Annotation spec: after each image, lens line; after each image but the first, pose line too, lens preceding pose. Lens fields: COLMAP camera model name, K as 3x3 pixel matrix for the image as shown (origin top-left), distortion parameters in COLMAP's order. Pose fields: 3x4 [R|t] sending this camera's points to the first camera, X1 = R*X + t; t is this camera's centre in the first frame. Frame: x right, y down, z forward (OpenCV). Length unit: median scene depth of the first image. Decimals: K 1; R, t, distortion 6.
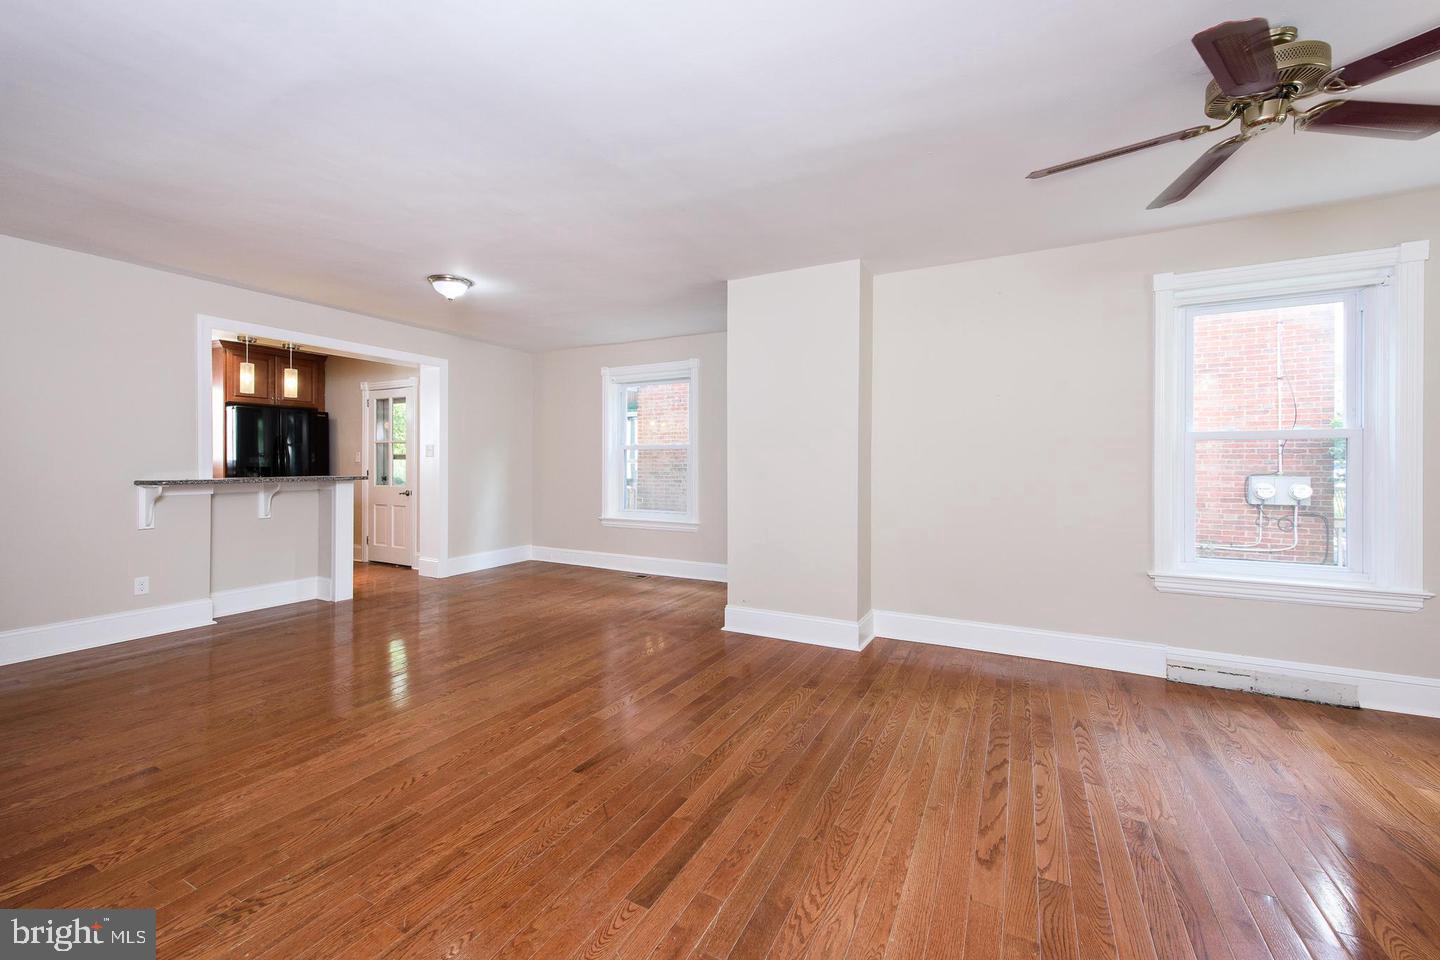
lens RADIAL K [[580.0, 0, 721.6], [0, 580.0, 465.7], [0, 0, 1]] dist [0.016873, -0.006218]
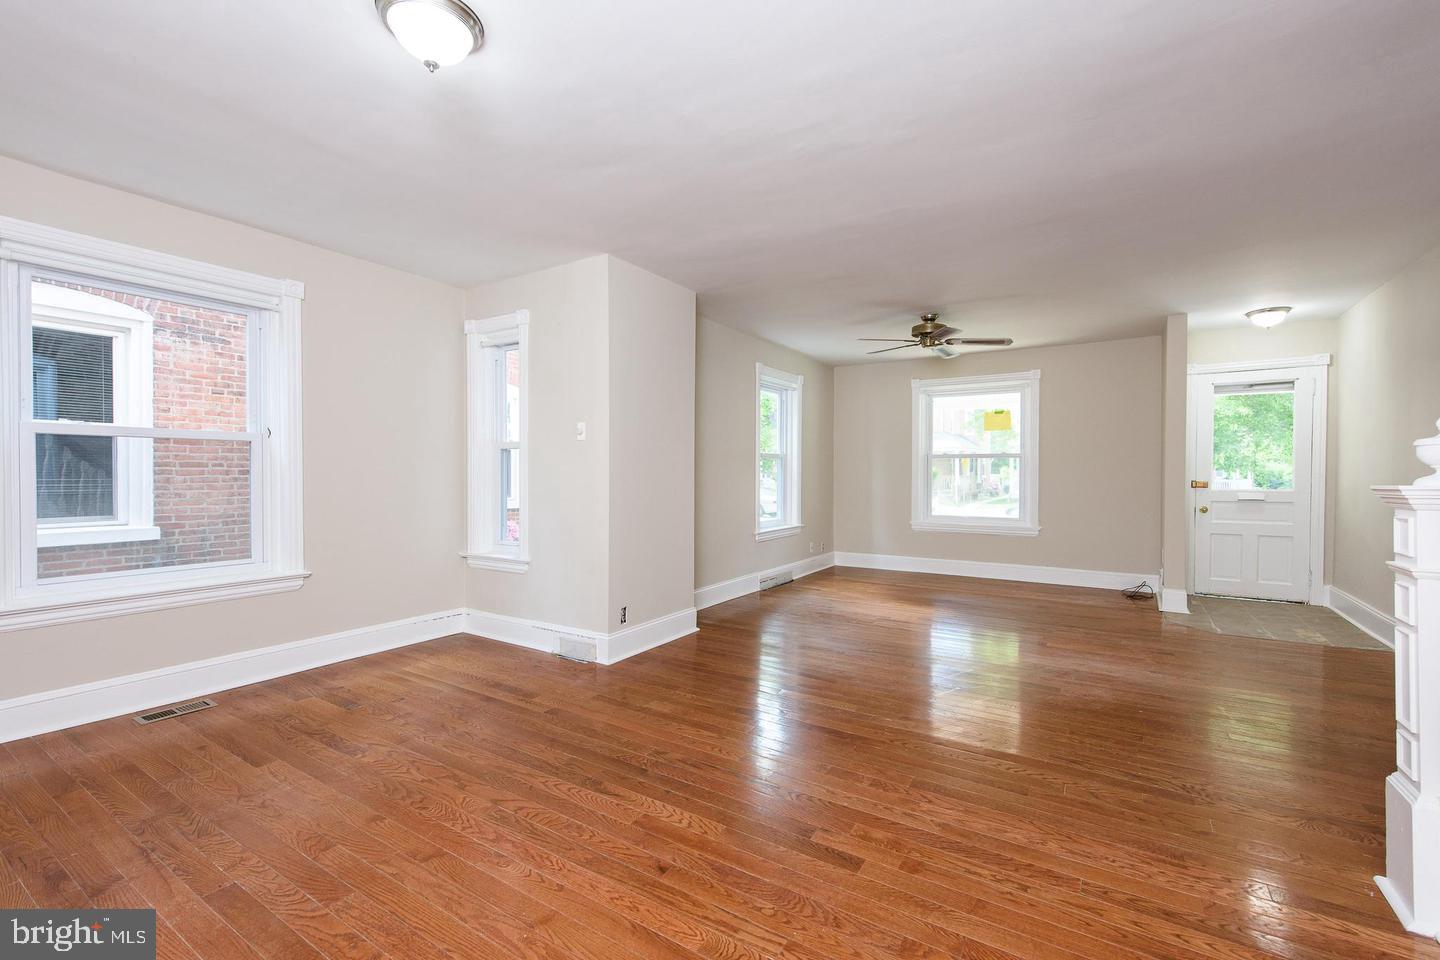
lens RADIAL K [[621.4, 0, 725.7], [0, 621.4, 475.9], [0, 0, 1]] dist [0.016281, -0.009102]
pose [[0.068610, -0.013382, 0.997554, -1.141191], [0.002246, 0.999910, 0.013259, -0.010152], [-0.997641, 0.001331, 0.068634, 0.968156]]
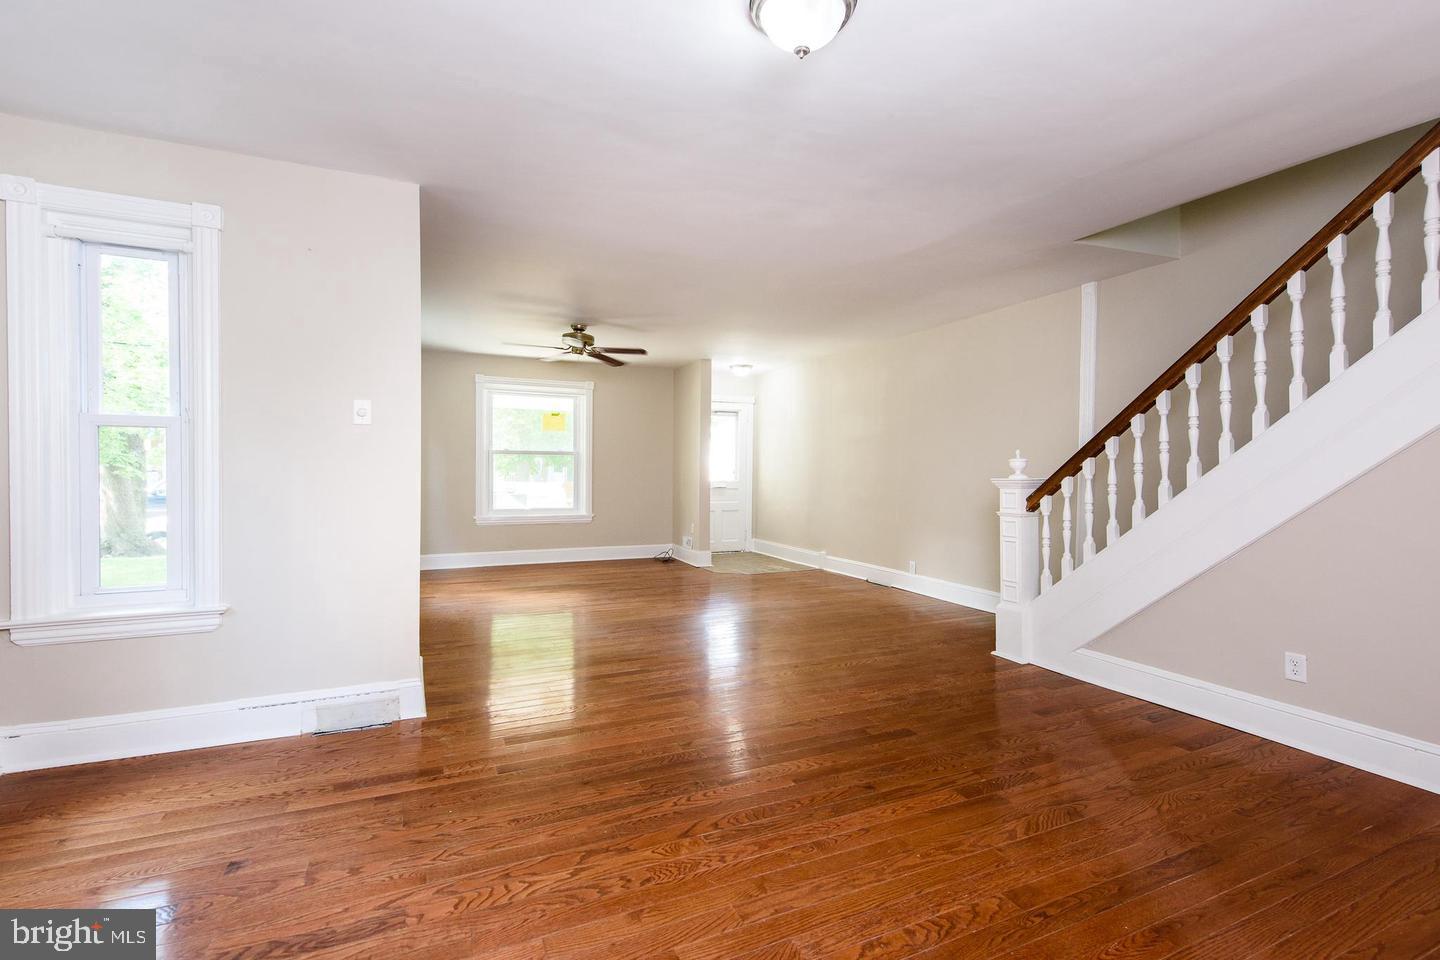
lens RADIAL K [[618.2, 0, 714.7], [0, 618.2, 475.9], [0, 0, 1]] dist [0.001931, -0.000125]
pose [[-0.787392, -0.021044, 0.616093, -0.883409], [-0.012156, 0.999753, 0.018613, -0.013819], [-0.616332, 0.007166, -0.787454, 1.705469]]
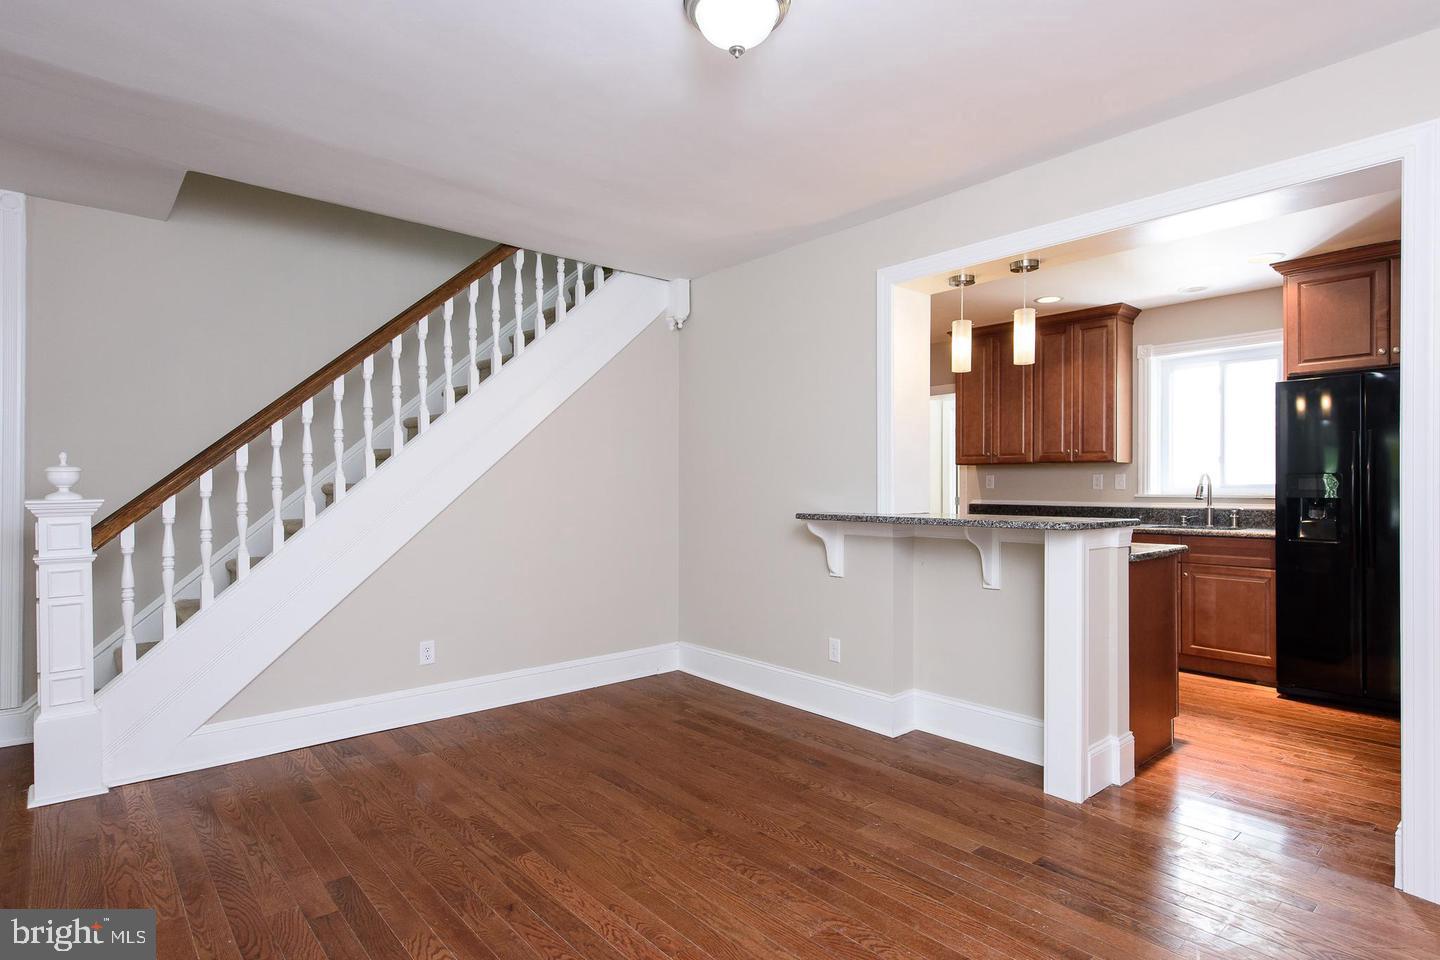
lens RADIAL K [[801.2, 0, 717.6], [0, 801.2, 488.5], [0, 0, 1]] dist [0.015502, 0.000043]
pose [[-0.360523, -0.004721, -0.932738, -0.029371], [-0.009308, 0.999956, -0.001463, -0.012692], [0.932704, 0.008155, -0.360551, 1.468143]]
